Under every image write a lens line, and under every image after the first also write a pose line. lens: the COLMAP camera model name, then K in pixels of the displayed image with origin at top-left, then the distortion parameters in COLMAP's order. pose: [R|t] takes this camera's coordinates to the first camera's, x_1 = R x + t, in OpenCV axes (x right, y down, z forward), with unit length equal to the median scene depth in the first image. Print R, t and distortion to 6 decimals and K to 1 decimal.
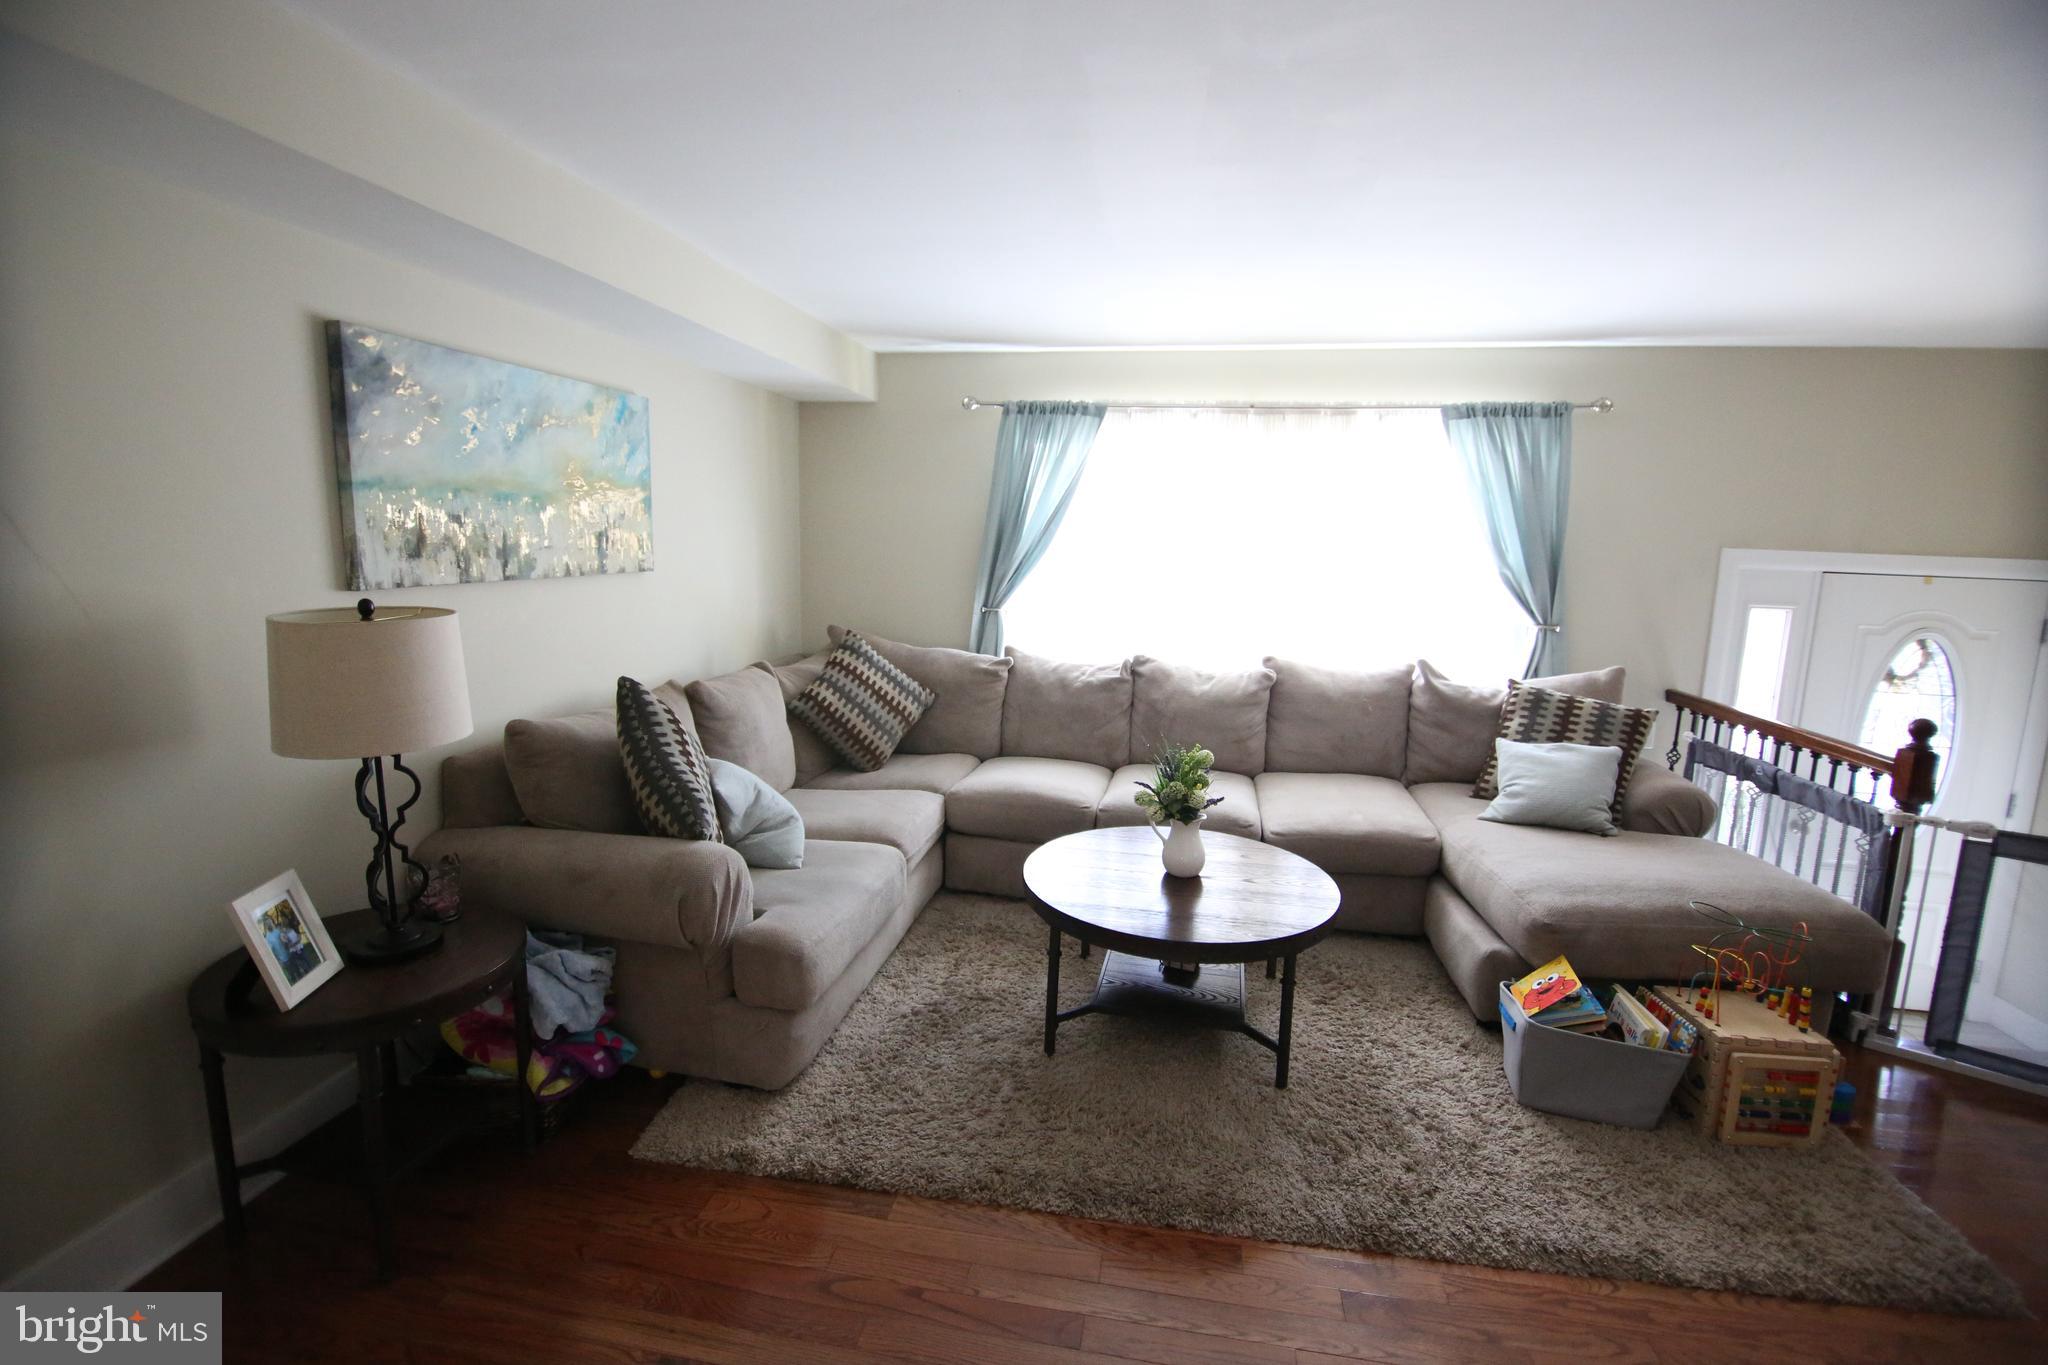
lens RADIAL K [[910.5, 0, 1024.9], [0, 910.5, 673.5], [0, 0, 1]] dist [-0.004566, -0.008517]
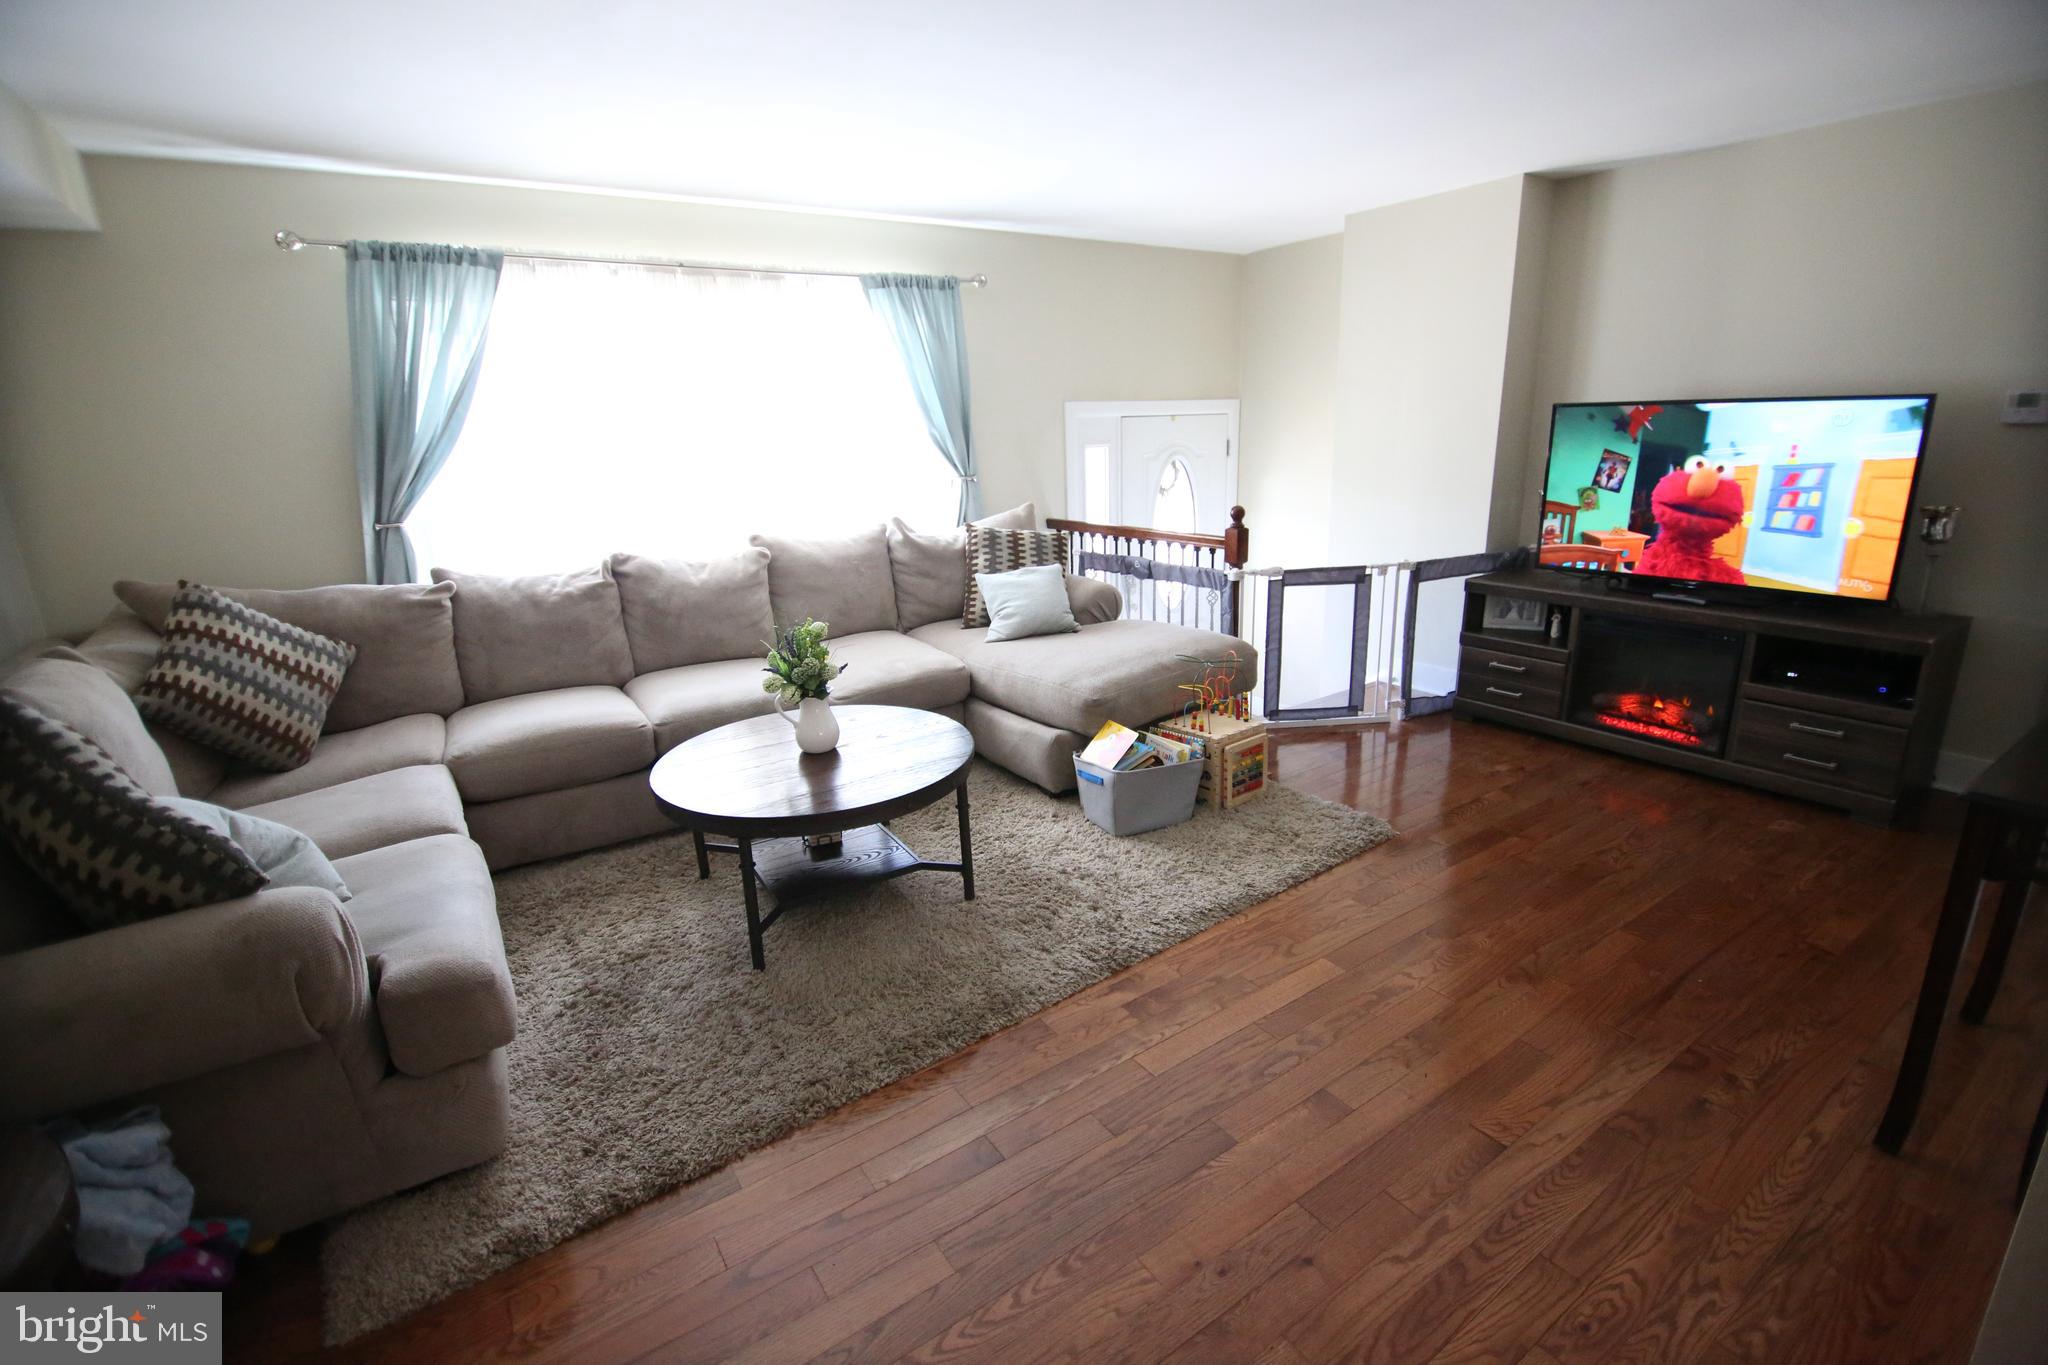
lens RADIAL K [[910.5, 0, 1025.4], [0, 910.5, 675.3], [0, 0, 1]] dist [-0.004566, -0.008517]
pose [[0.715749, -0.234989, 0.657635, -0.274977], [0.157014, 0.971727, 0.176334, 0.001722], [-0.680478, -0.022953, 0.732409, 0.114945]]
